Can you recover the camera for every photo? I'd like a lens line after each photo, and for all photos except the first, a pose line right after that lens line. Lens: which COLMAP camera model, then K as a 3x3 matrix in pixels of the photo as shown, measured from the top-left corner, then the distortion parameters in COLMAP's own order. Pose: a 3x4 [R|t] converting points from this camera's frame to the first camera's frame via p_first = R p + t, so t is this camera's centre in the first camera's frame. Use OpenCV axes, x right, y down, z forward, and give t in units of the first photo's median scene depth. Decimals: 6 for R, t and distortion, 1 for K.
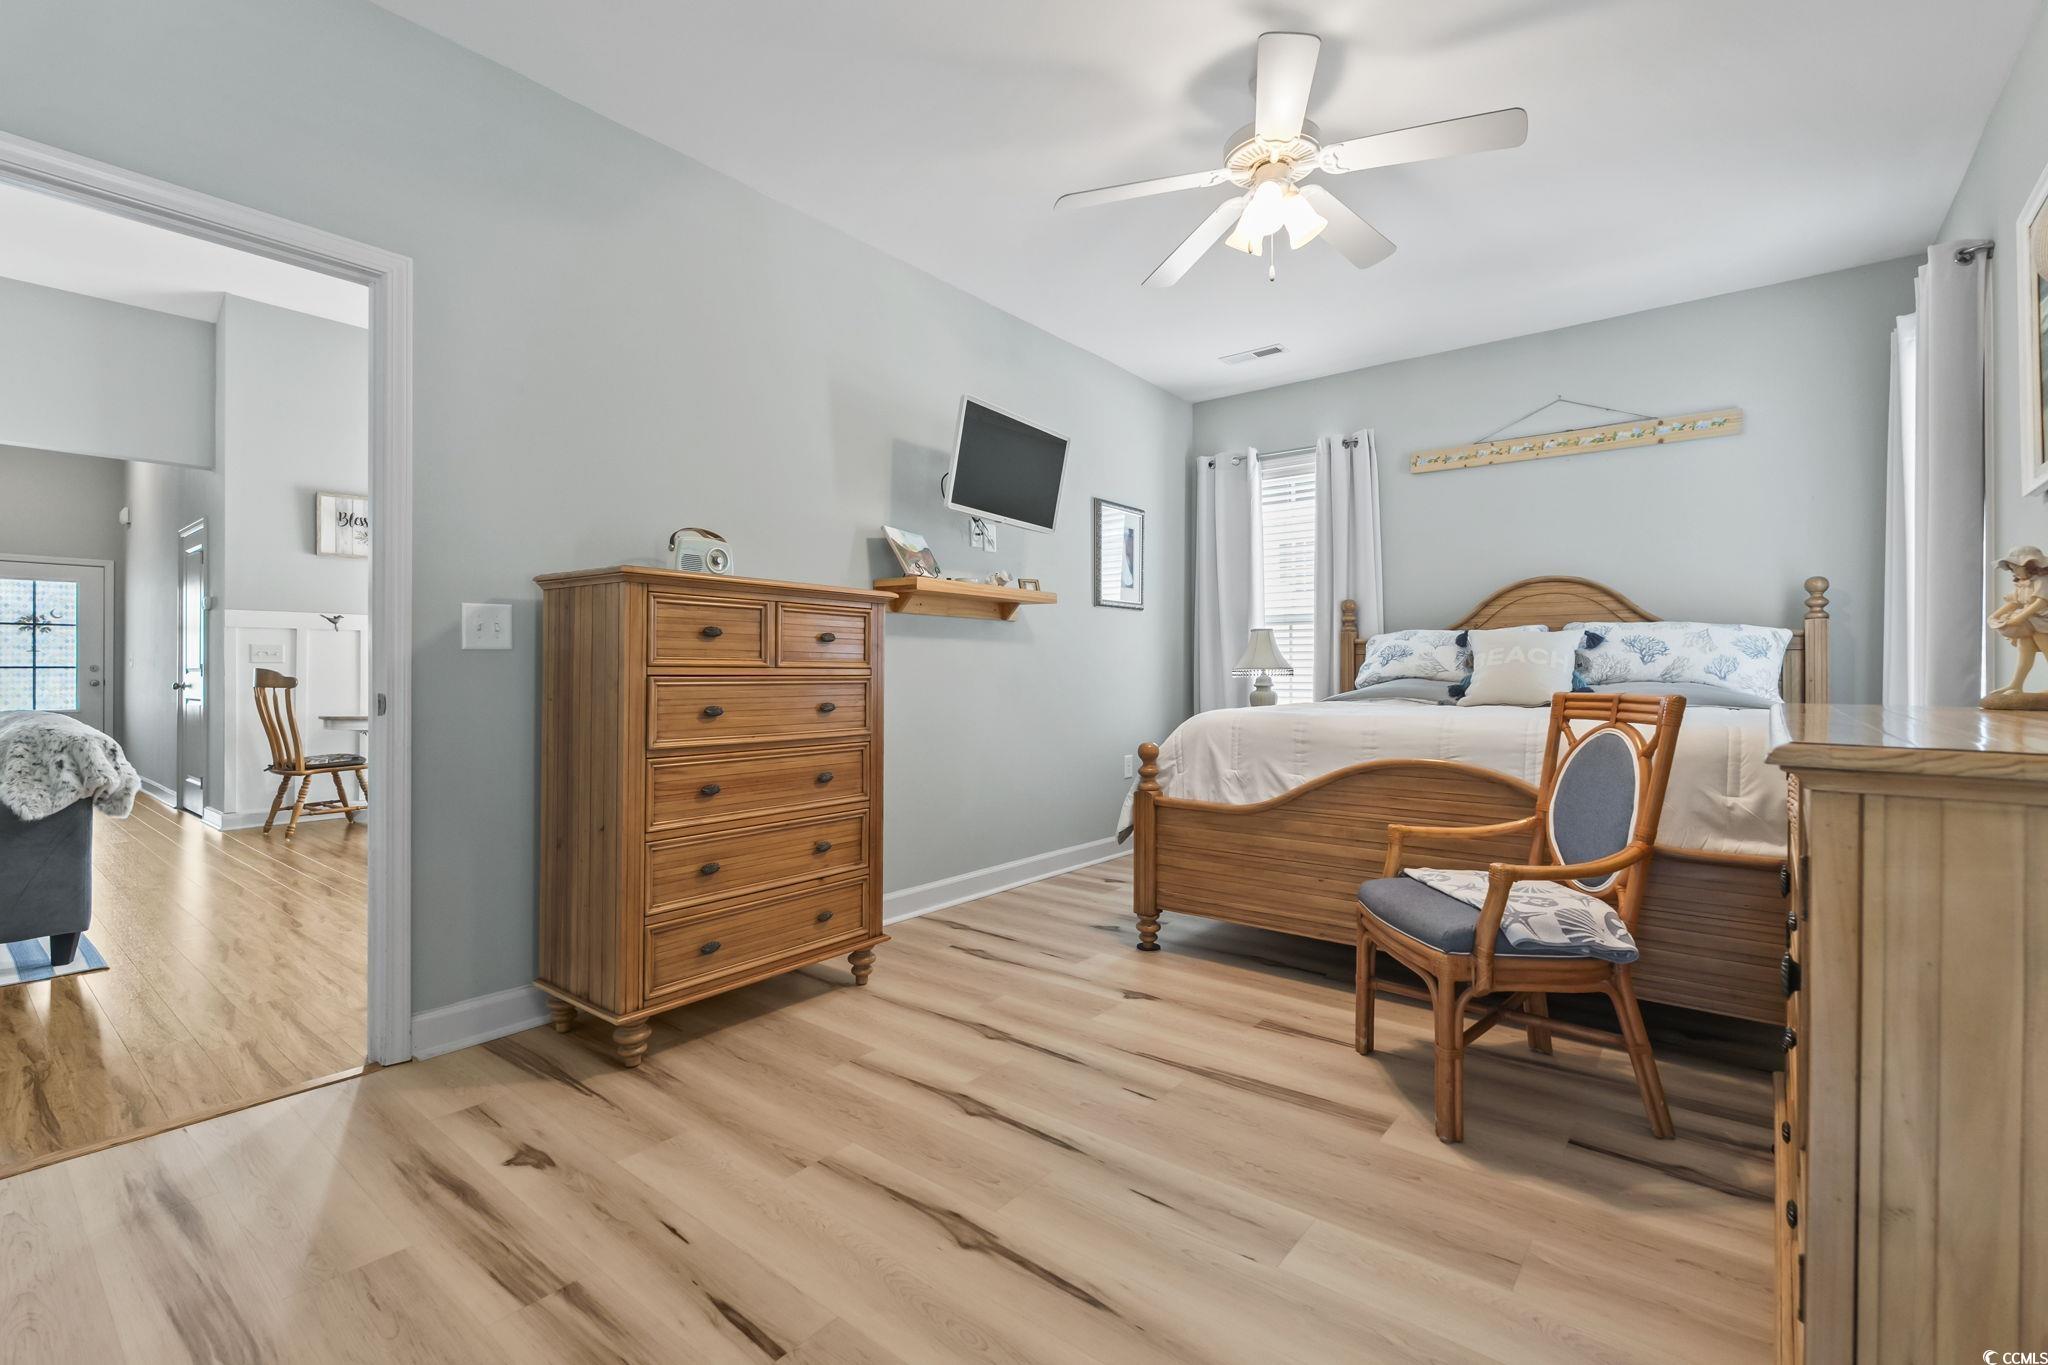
lens RADIAL K [[904.3, 0, 1015.5], [0, 904.3, 676.1], [0, 0, 1]] dist [-0.000764, 0.000060]
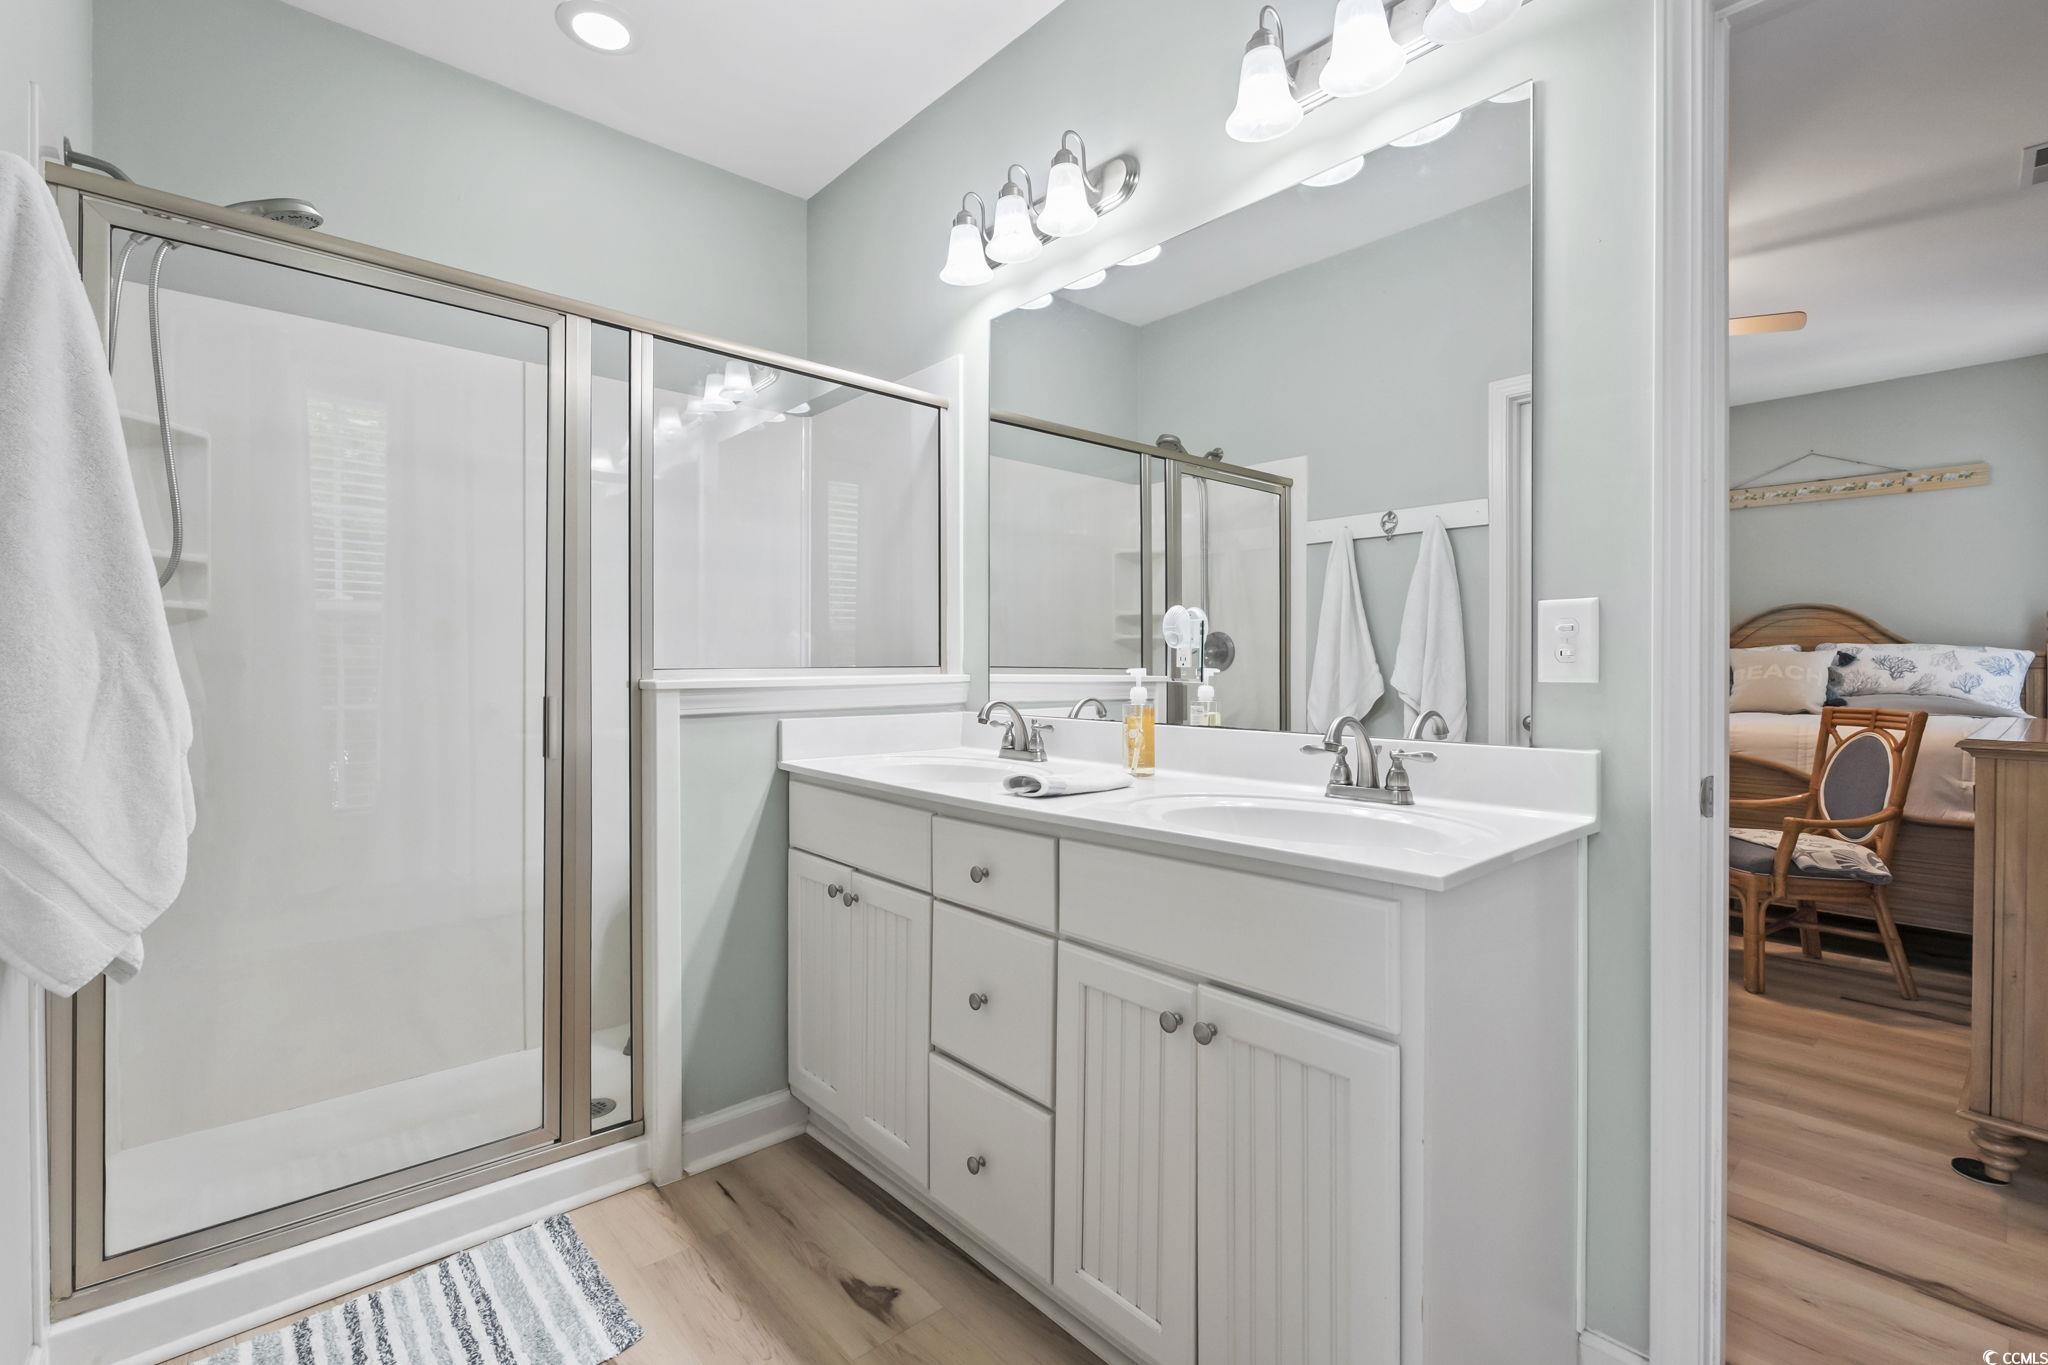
lens RADIAL K [[911.9, 0, 1023.2], [0, 911.9, 674.6], [0, 0, 1]] dist [0.002894, 0.000216]
pose [[0.988776, 0.000178, -0.149407, -0.371550], [0.000073, 0.999999, 0.001675, -0.029677], [0.149407, -0.001667, 0.988774, -0.522105]]
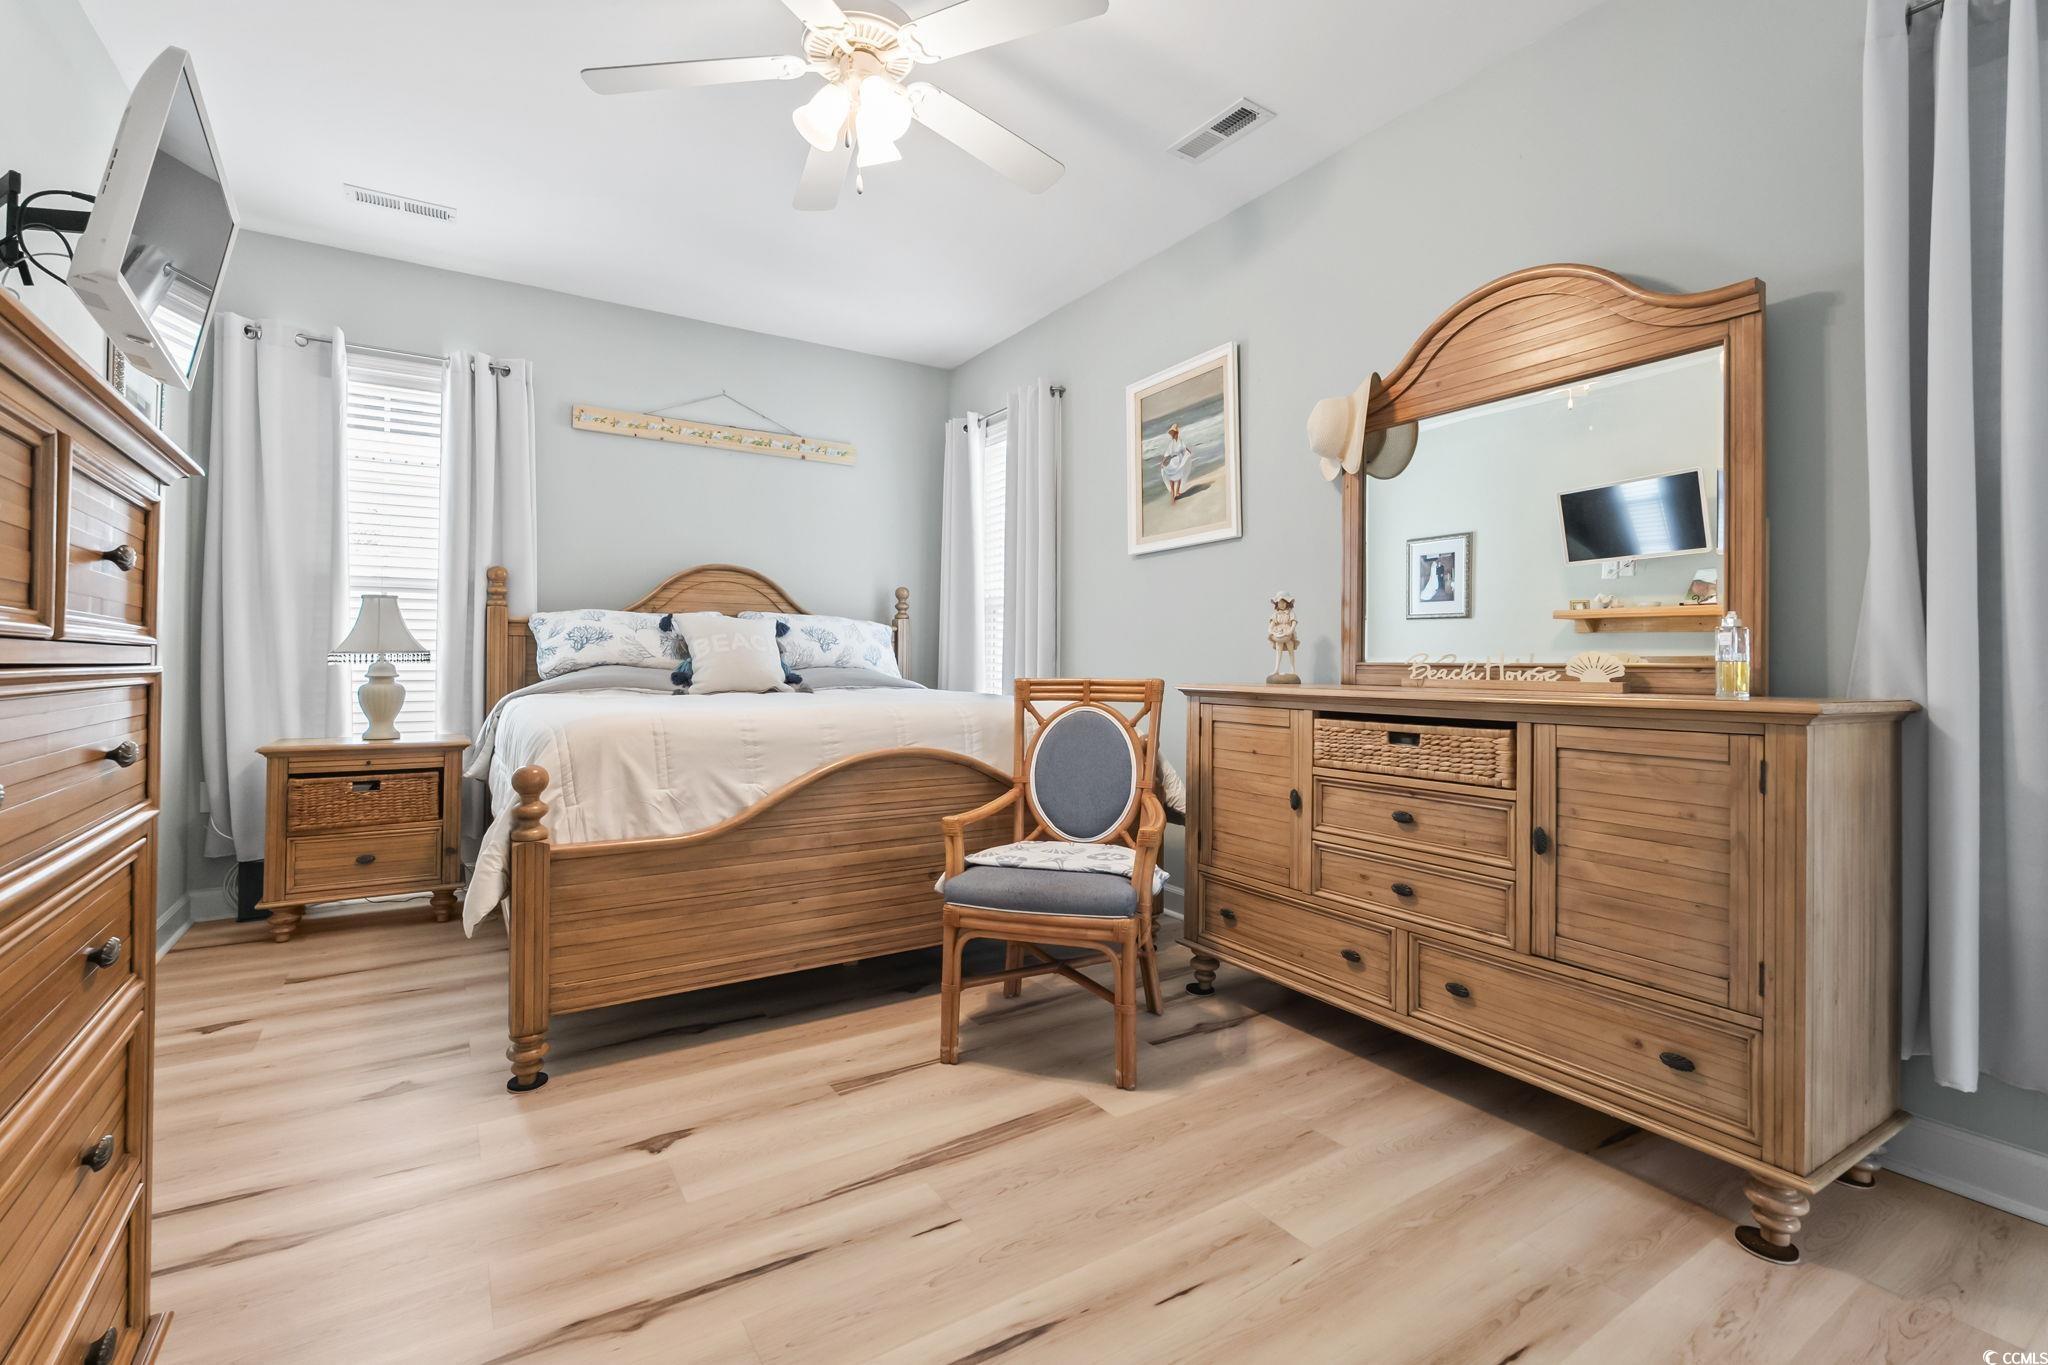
lens RADIAL K [[906.9, 0, 1036.3], [0, 906.9, 656.8], [0, 0, 1]] dist [-0.002890, -0.000287]
pose [[0.313730, 0.003849, 0.949505, -0.415751], [-0.000971, 0.999993, -0.003733, -0.004193], [-0.949512, 0.000249, 0.313731, 0.523052]]
